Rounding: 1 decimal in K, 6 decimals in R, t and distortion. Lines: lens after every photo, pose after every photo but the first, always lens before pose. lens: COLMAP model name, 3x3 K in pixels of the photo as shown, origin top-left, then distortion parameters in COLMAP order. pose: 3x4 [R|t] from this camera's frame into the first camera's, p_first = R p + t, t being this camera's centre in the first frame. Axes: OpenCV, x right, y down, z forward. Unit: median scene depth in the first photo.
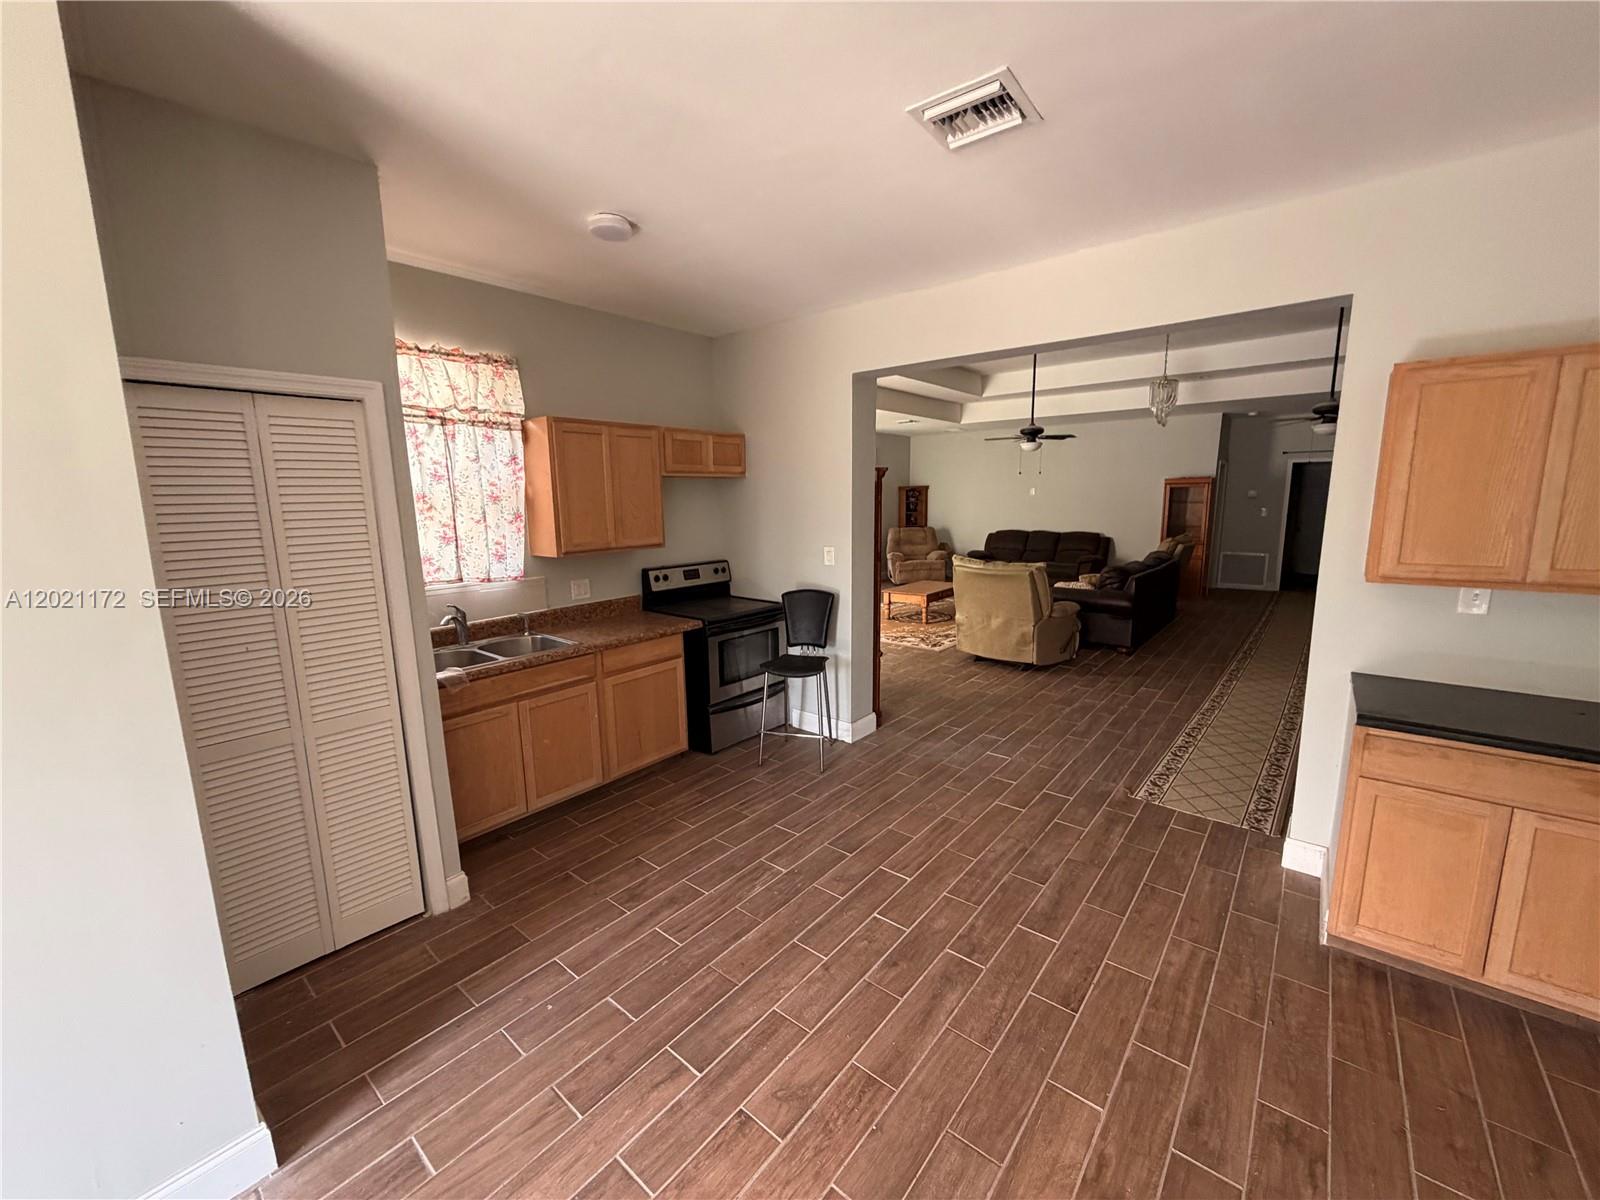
lens RADIAL K [[639.1, 0, 794.5], [0, 639.1, 599.9], [0, 0, 1]] dist [0.000335, 0.000218]
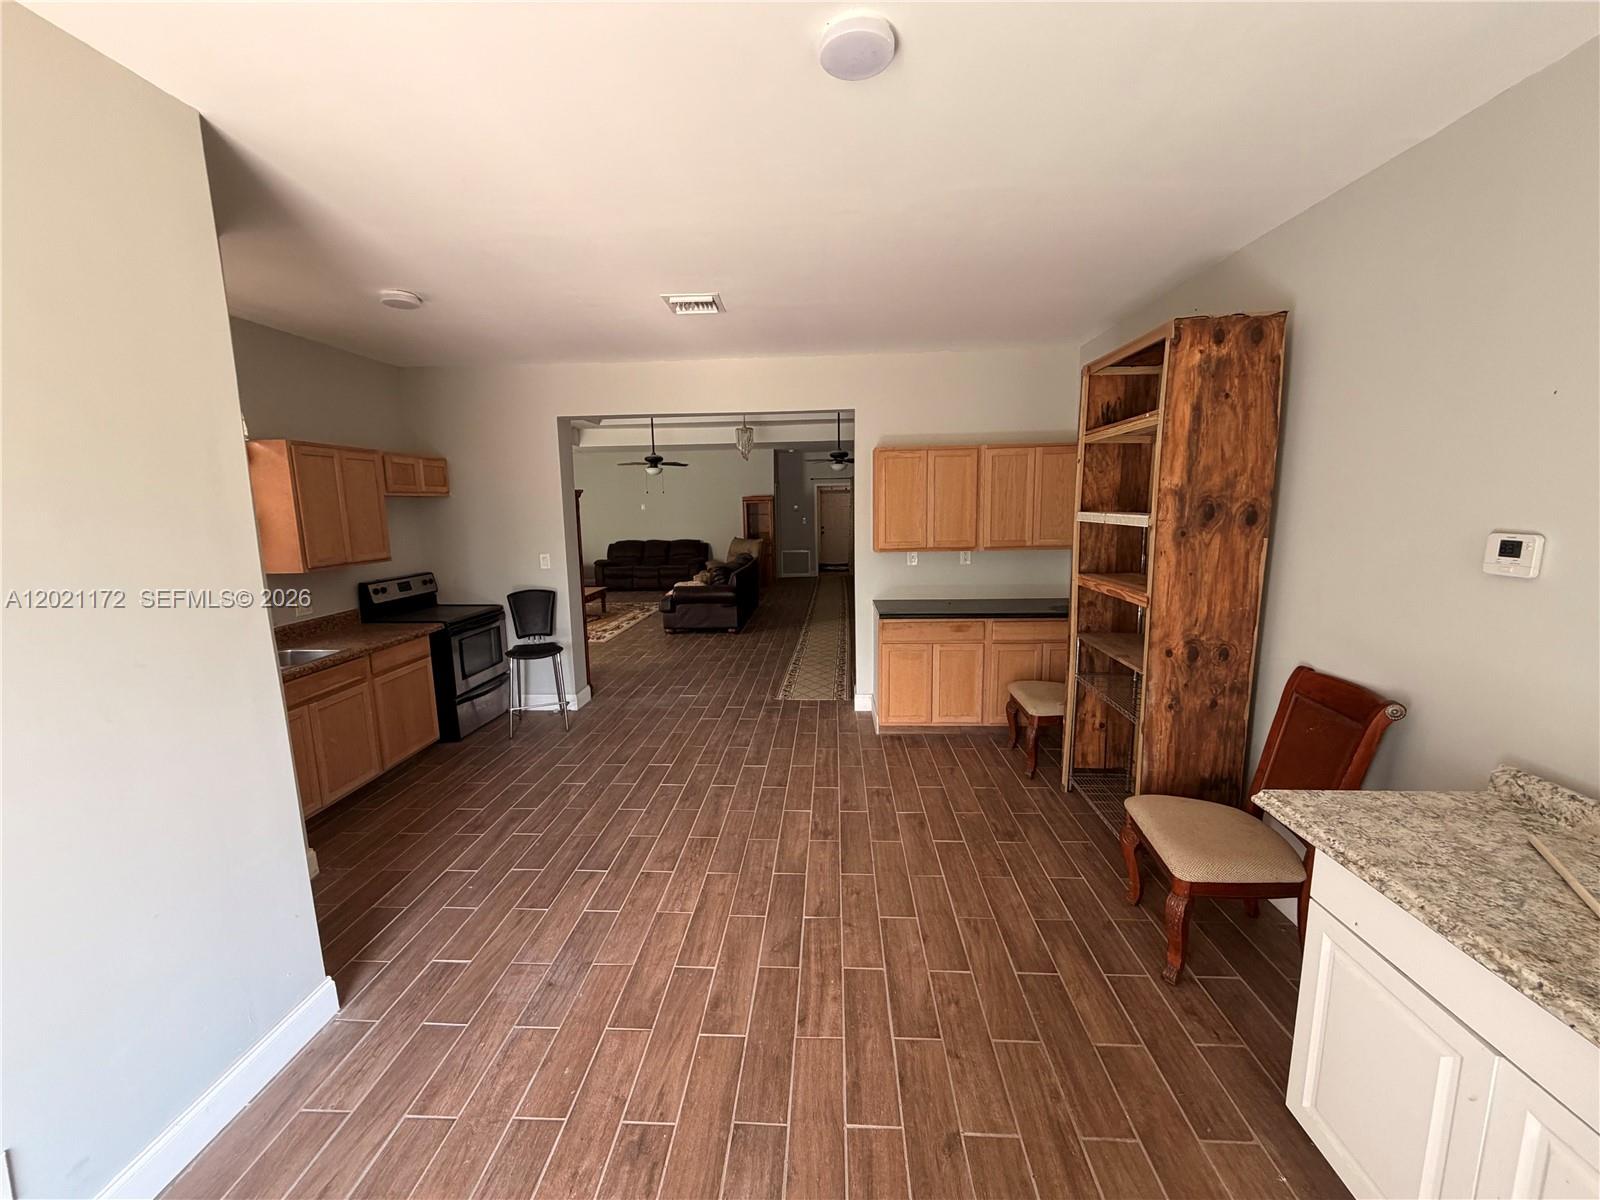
lens RADIAL K [[639.1, 0, 794.2], [0, 639.1, 599.0], [0, 0, 1]] dist [0.000335, 0.000218]
pose [[0.805626, -0.088292, 0.585808, -0.340315], [0.102229, 0.994717, 0.009333, 0.048913], [-0.583537, 0.052368, 0.810396, -0.323163]]
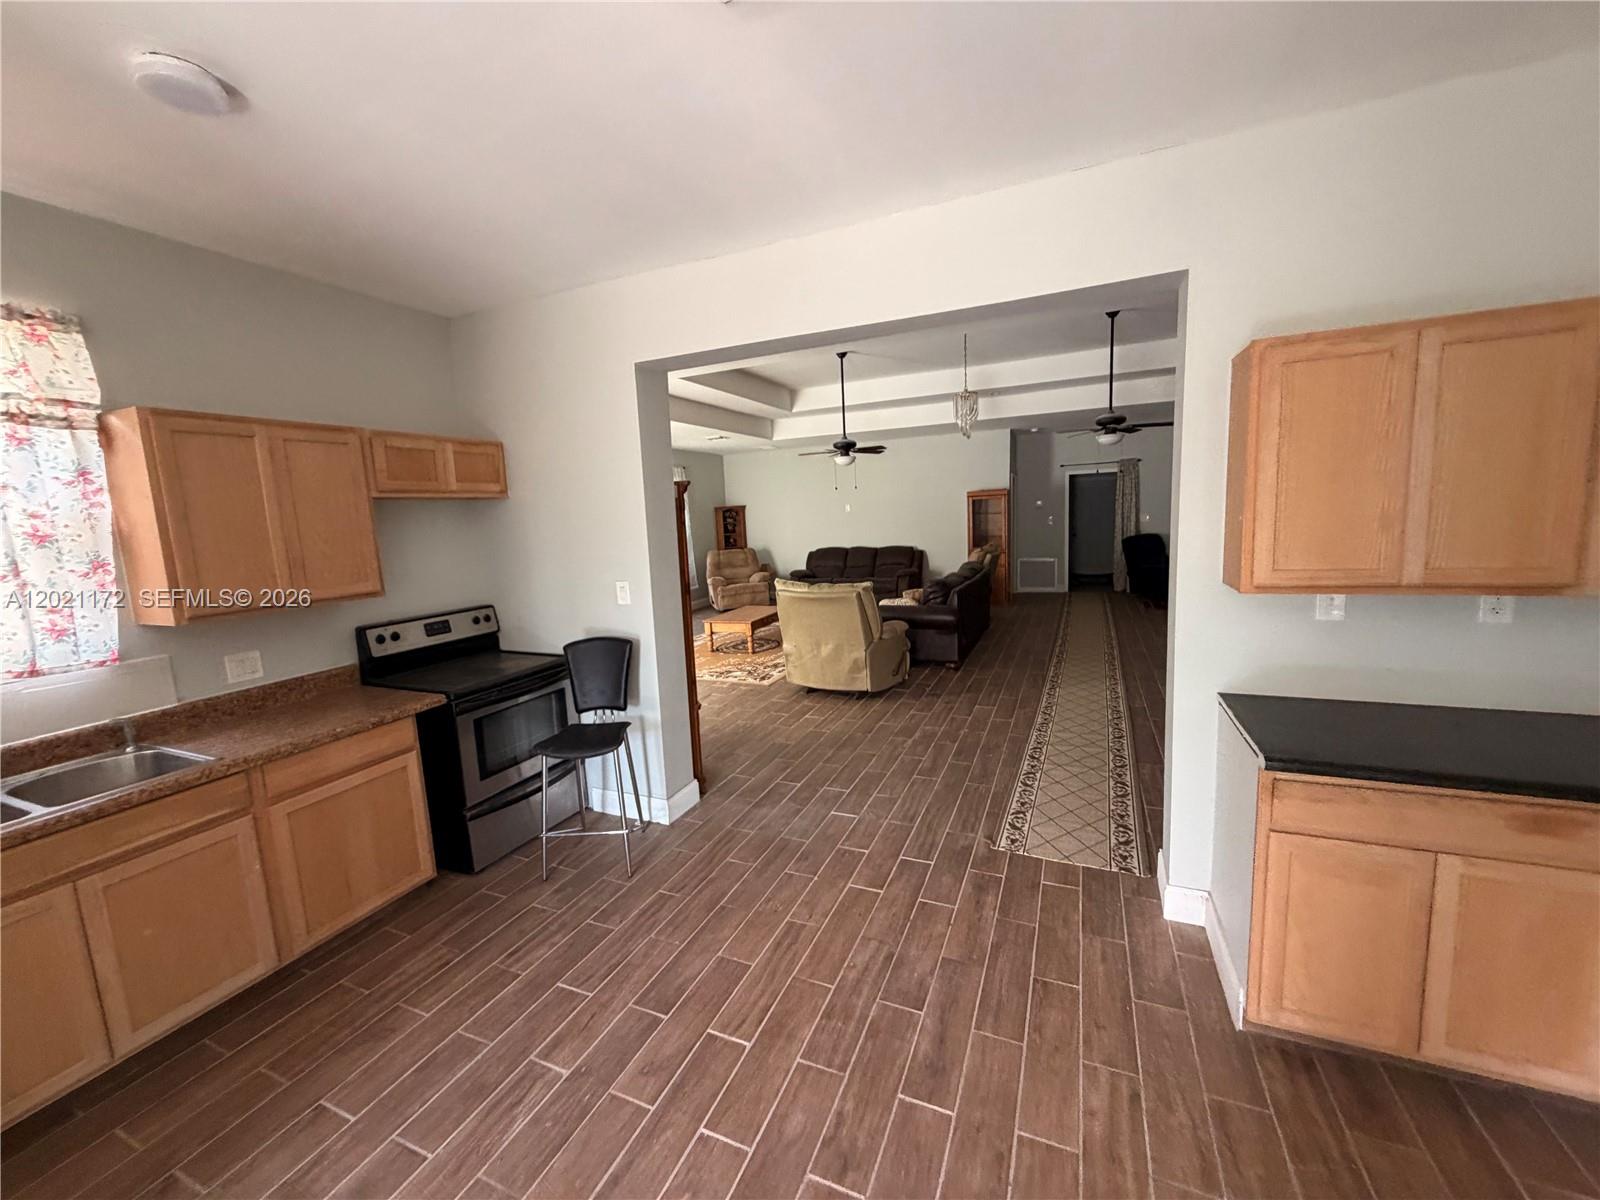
lens RADIAL K [[639.1, 0, 795.7], [0, 639.1, 599.7], [0, 0, 1]] dist [0.000335, 0.000218]
pose [[0.961264, -0.067584, 0.267217, 0.056901], [0.076864, 0.996743, -0.024409, -0.029203], [-0.264697, 0.044003, 0.963327, 0.215261]]
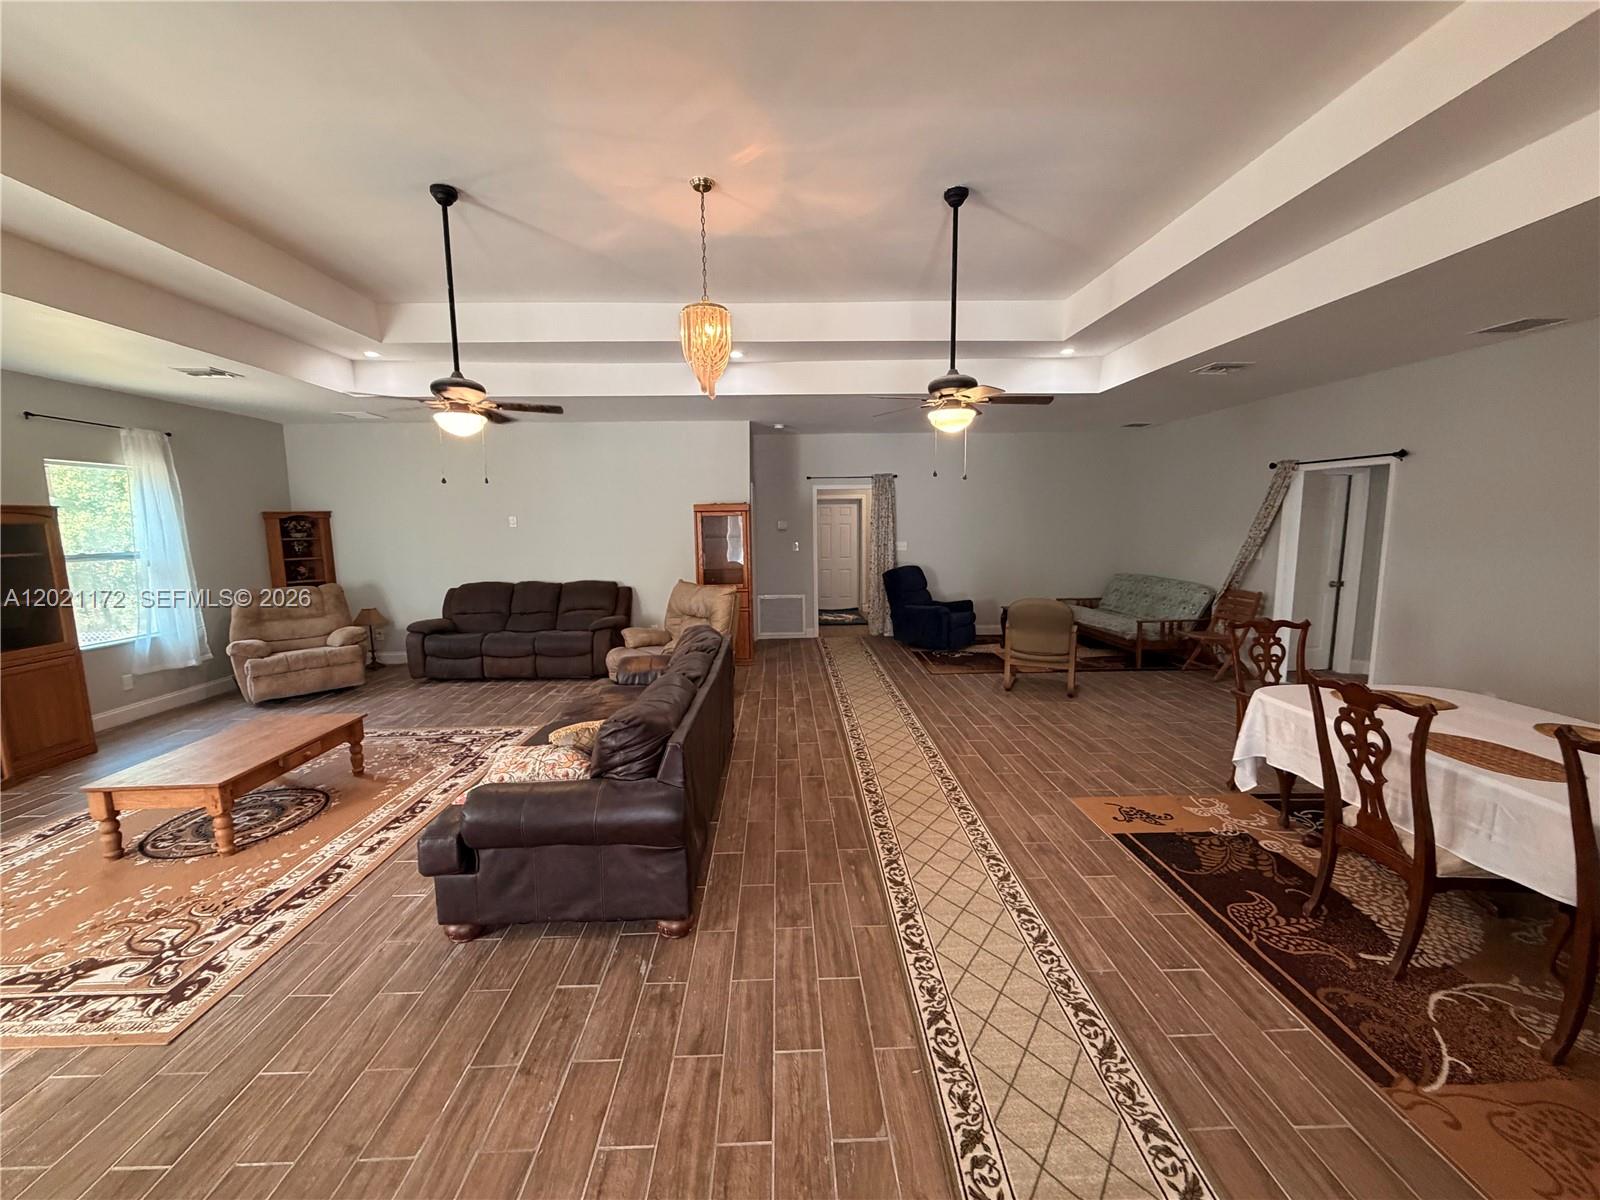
lens RADIAL K [[639.1, 0, 799.2], [0, 639.1, 608.7], [0, 0, 1]] dist [0.000335, 0.000218]
pose [[0.749205, -0.085817, 0.656756, 0.511200], [0.108421, 0.994086, 0.006212, -0.177961], [-0.653404, 0.066552, 0.754078, 1.065224]]
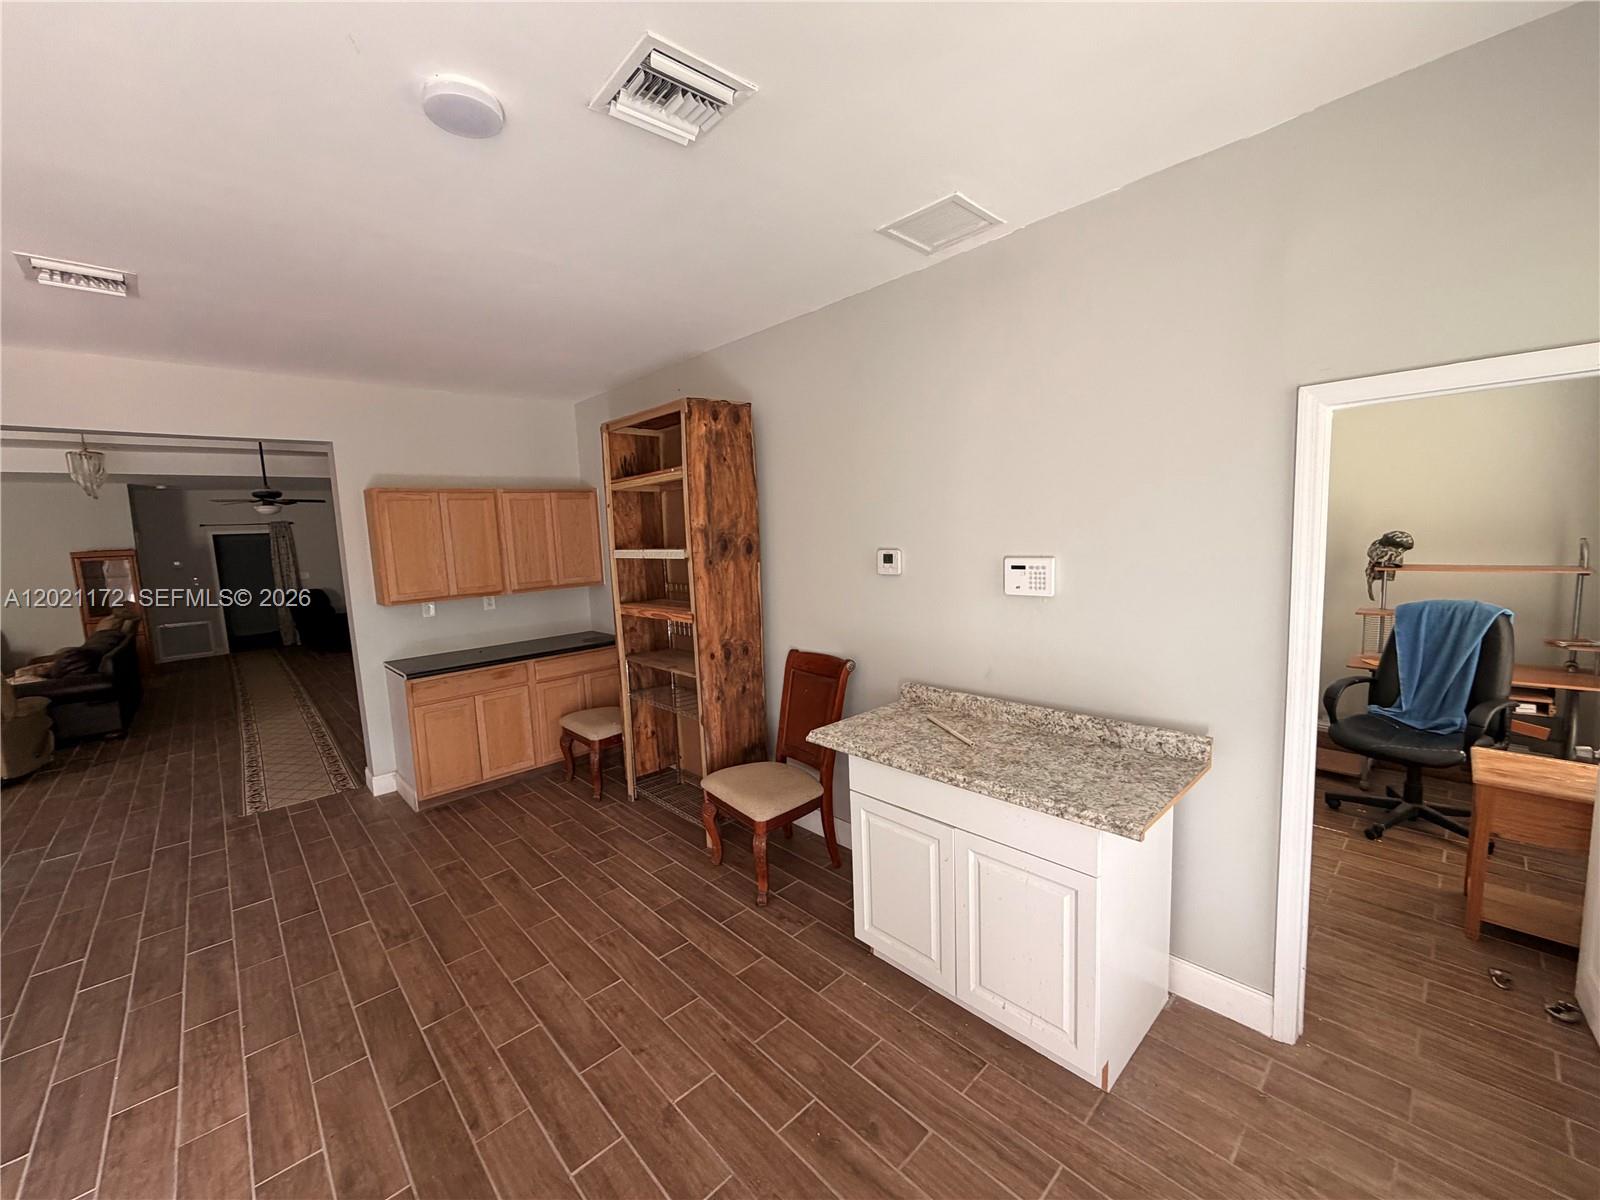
lens RADIAL K [[639.1, 0, 796.4], [0, 639.1, 598.4], [0, 0, 1]] dist [0.000335, 0.000218]
pose [[0.128157, -0.097511, 0.986949, -0.465528], [0.203543, 0.976556, 0.070054, 0.038640], [-0.970642, 0.191909, 0.145000, -0.243567]]
